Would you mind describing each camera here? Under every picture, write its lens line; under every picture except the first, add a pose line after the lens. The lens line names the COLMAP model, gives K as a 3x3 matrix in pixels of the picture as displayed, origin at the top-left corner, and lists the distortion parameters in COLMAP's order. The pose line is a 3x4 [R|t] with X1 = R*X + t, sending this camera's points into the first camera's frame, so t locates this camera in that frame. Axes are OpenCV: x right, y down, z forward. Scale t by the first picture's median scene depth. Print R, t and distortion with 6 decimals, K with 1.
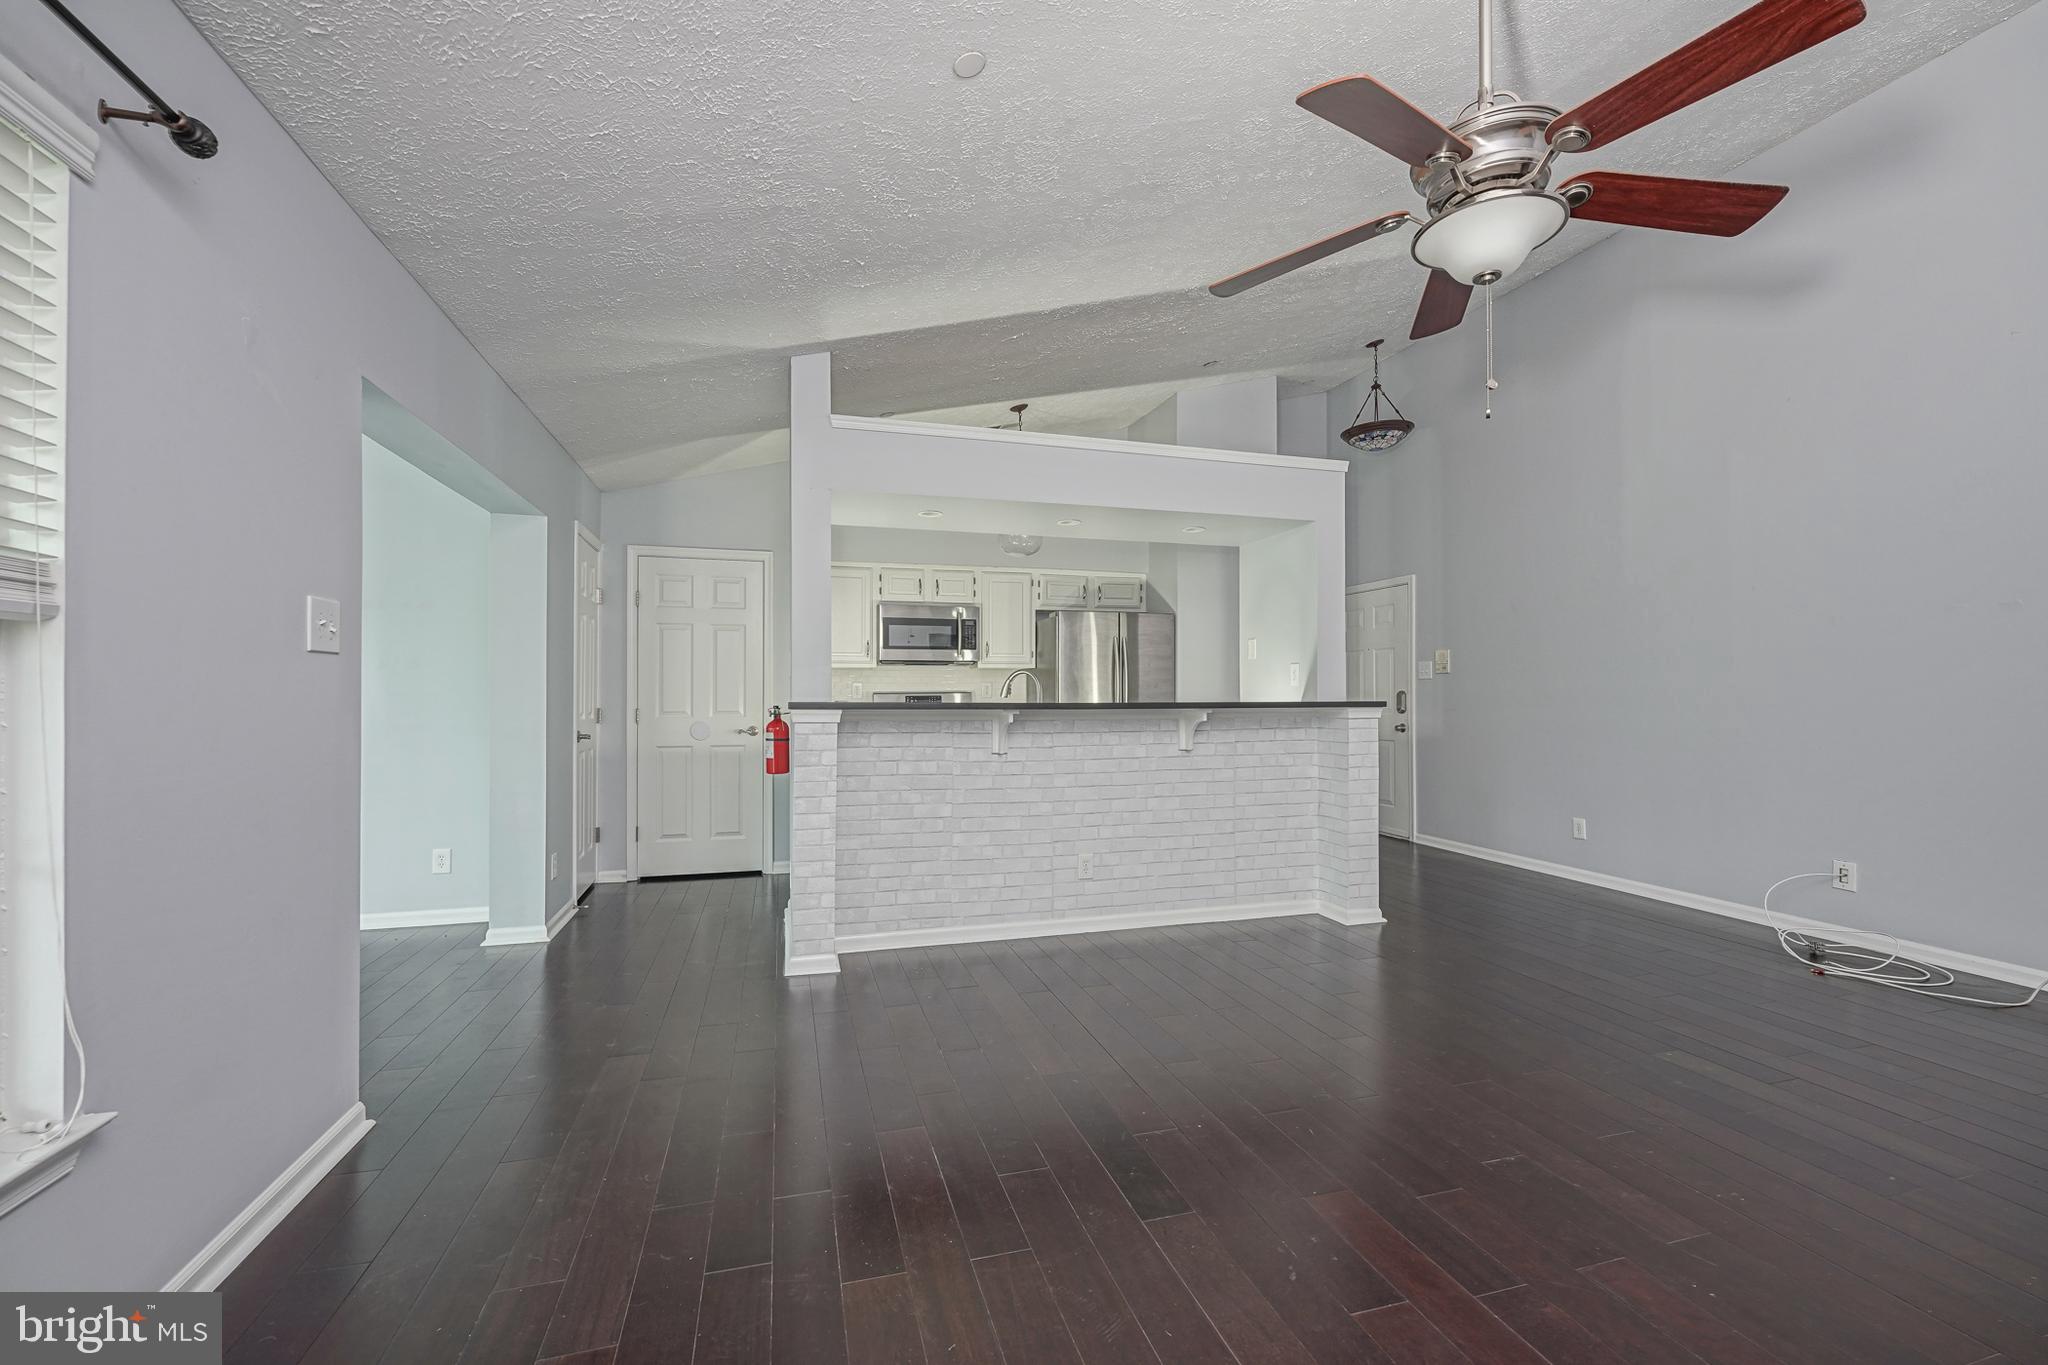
lens RADIAL K [[849.0, 0, 1043.6], [0, 849.0, 682.8], [0, 0, 1]] dist [-0.002304, -0.000050]
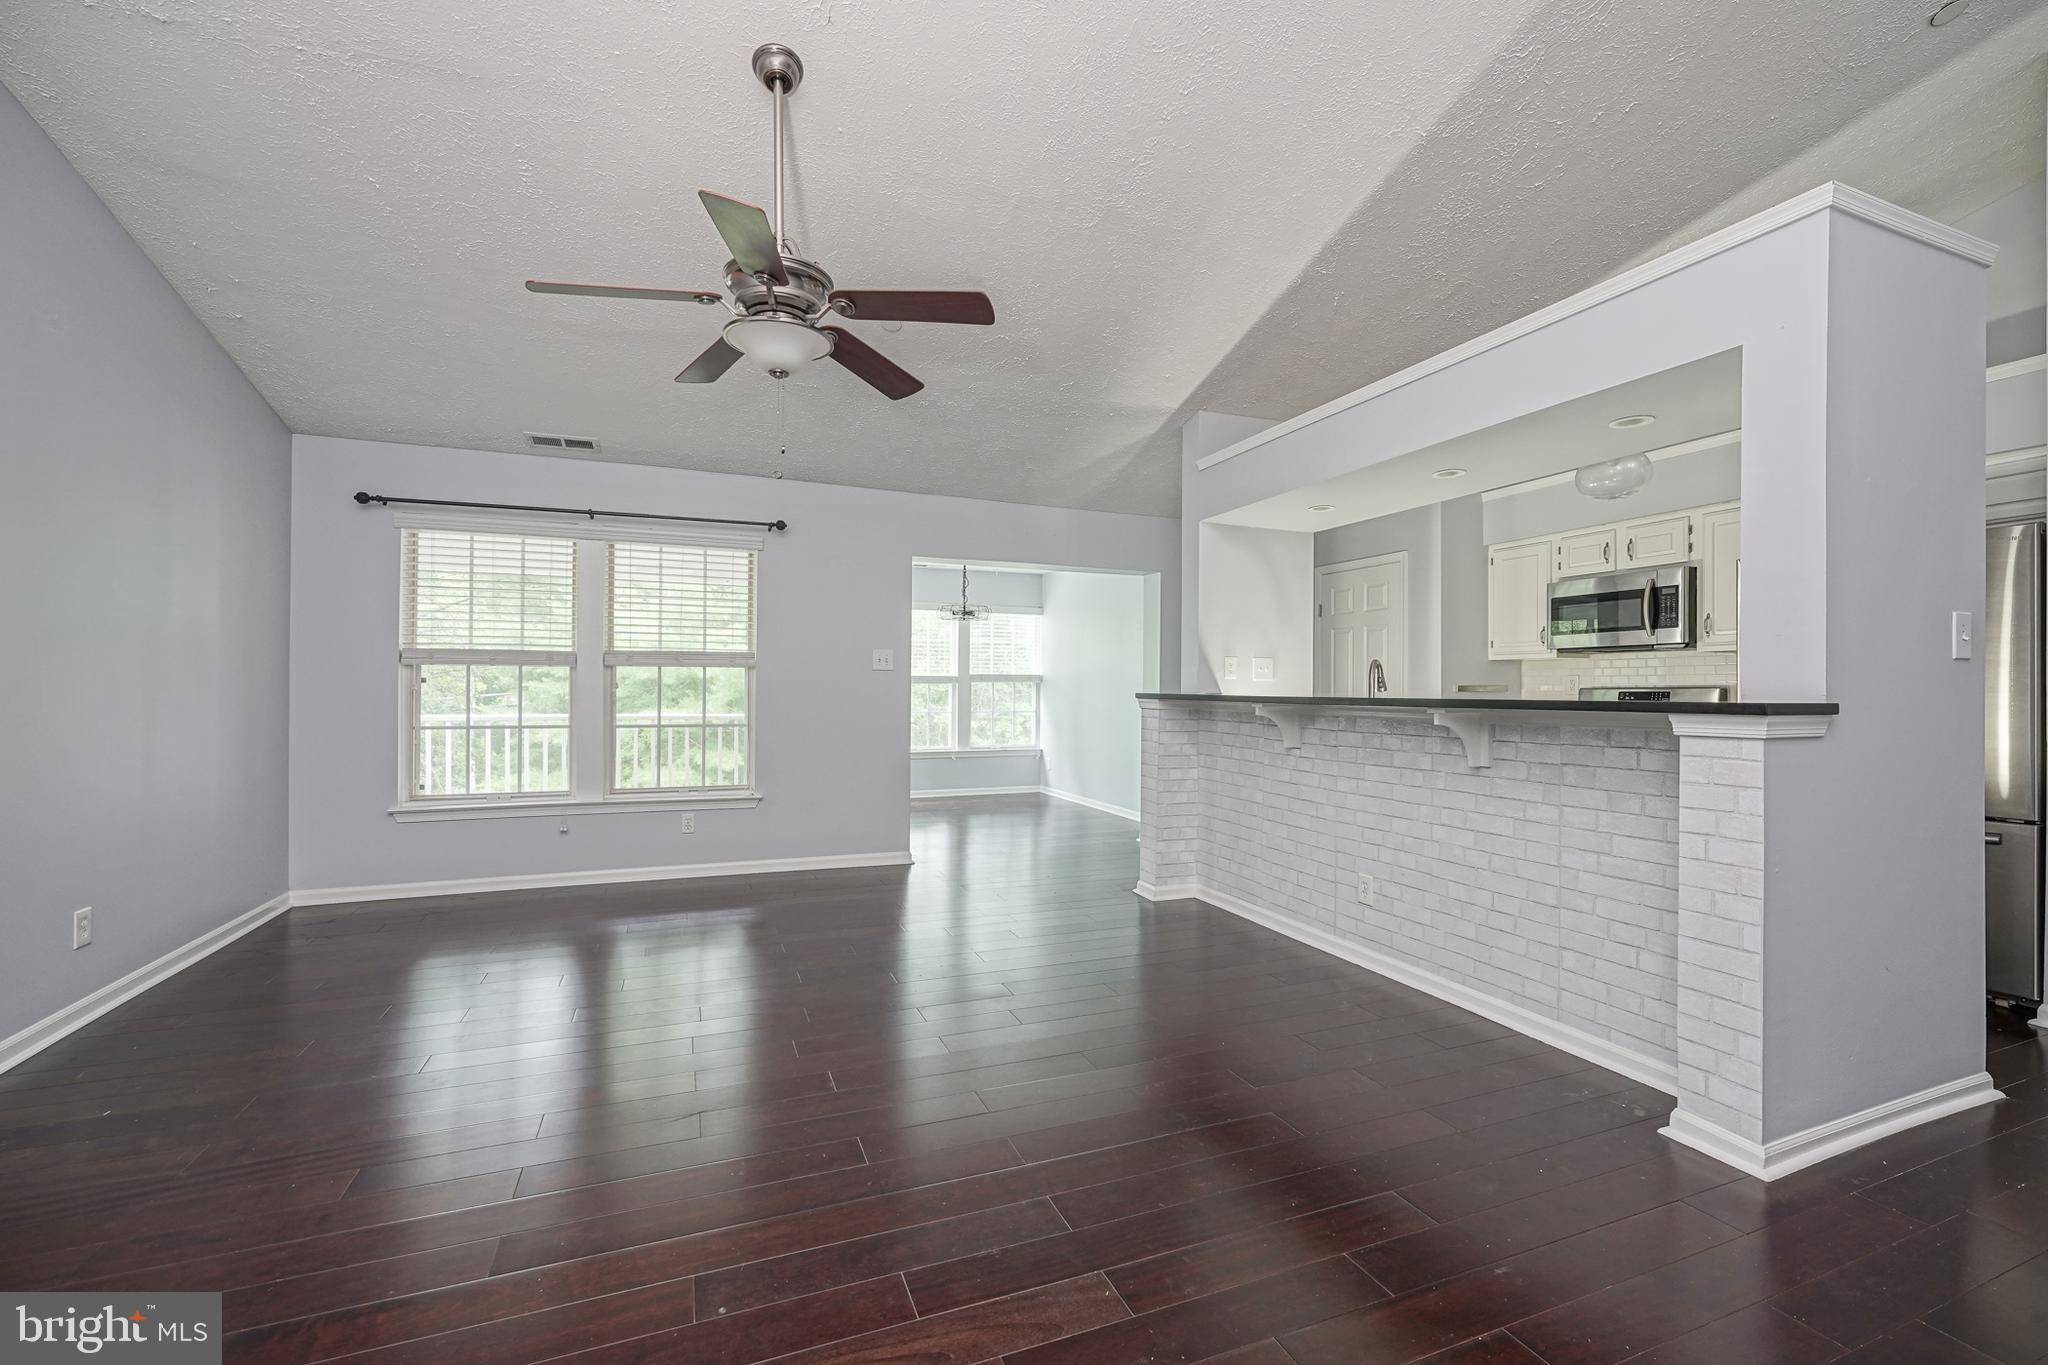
lens RADIAL K [[824.8, 0, 996.7], [0, 824.8, 683.3], [0, 0, 1]] dist [-0.000452, -0.000264]
pose [[0.073044, -0.005852, -0.997312, 0.813100], [0.007324, 0.999959, -0.005331, 0.010107], [0.997302, -0.006915, 0.073084, 0.544683]]
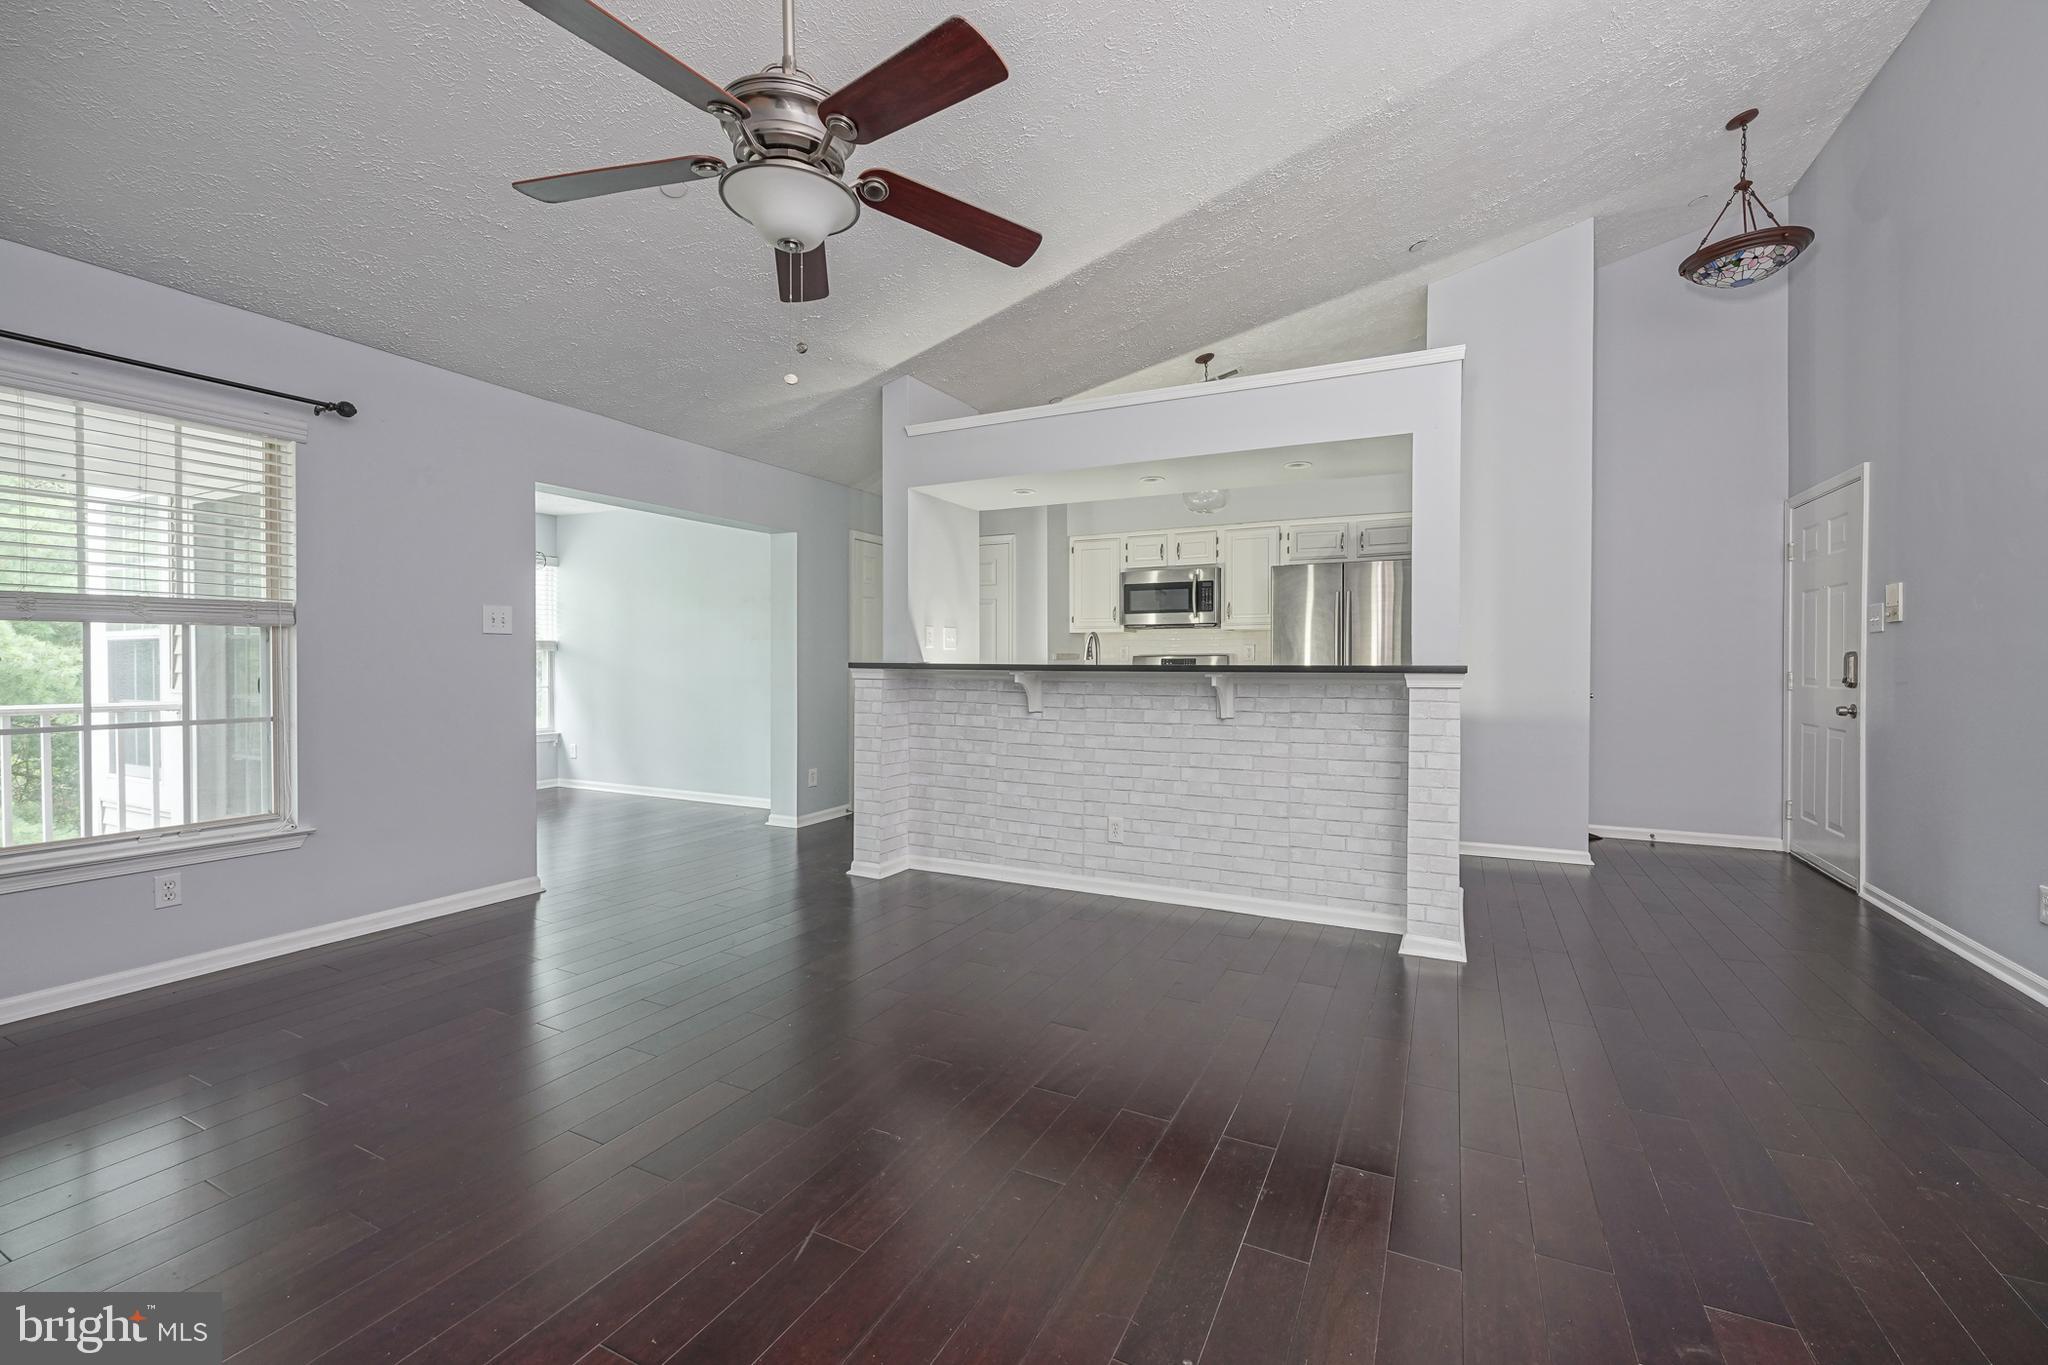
lens RADIAL K [[858.6, 0, 1022.6], [0, 858.6, 663.1], [0, 0, 1]] dist [-0.001242, -0.000084]
pose [[0.726273, 0.004348, -0.687393, 0.630249], [0.008222, 0.999854, 0.015011, 0.005043], [0.687358, -0.016554, 0.726130, 0.190248]]
